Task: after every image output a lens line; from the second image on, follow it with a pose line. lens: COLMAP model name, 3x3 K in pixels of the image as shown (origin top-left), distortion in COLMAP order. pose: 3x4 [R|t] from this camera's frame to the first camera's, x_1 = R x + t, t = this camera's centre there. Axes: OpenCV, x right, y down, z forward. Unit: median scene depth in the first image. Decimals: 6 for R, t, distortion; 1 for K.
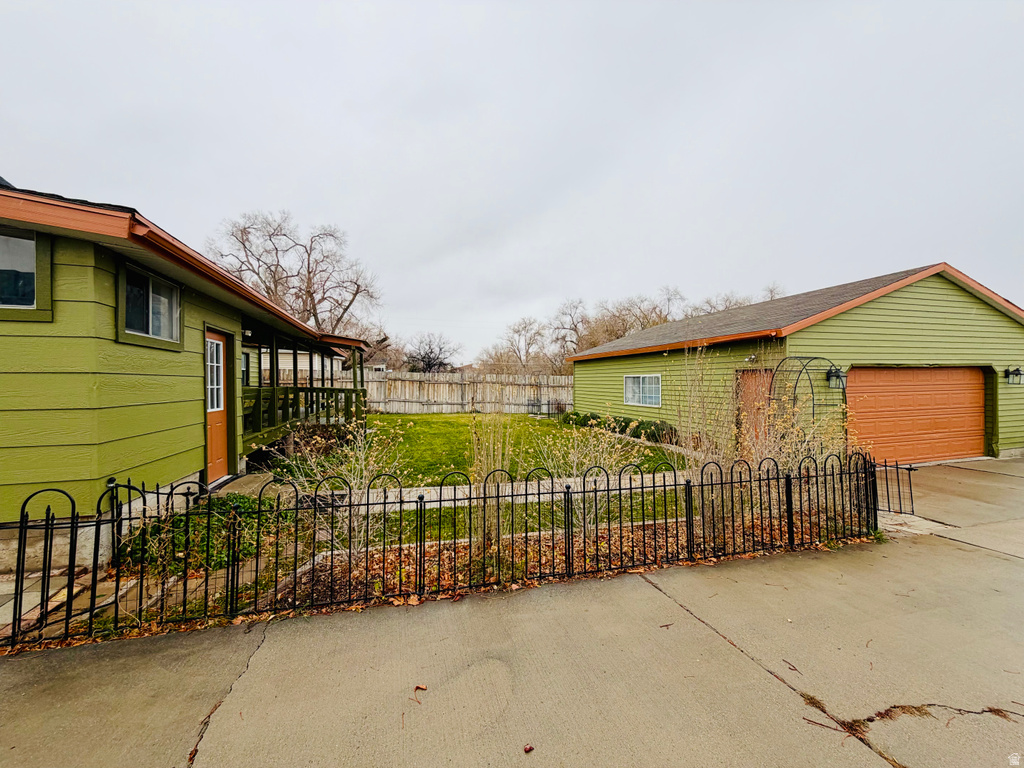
lens RADIAL K [[405.8, 0, 512.0], [0, 405.8, 384.0], [0, 0, 1]] dist [0.000085, 0.000126]
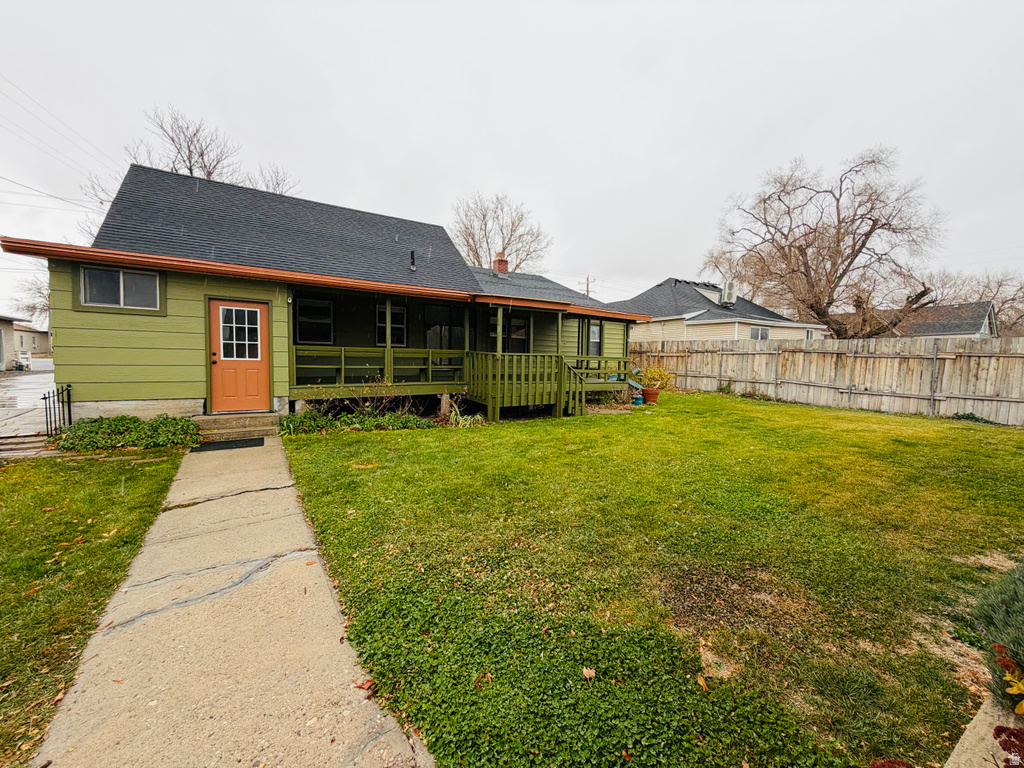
lens RADIAL K [[405.8, 0, 512.0], [0, 405.8, 384.0], [0, 0, 1]] dist [0.000085, 0.000126]
pose [[0.317329, 0.067635, -0.945901, 0.193483], [-0.019907, 0.997709, 0.064661, 0.008792], [0.948107, -0.001689, 0.317948, 0.346528]]
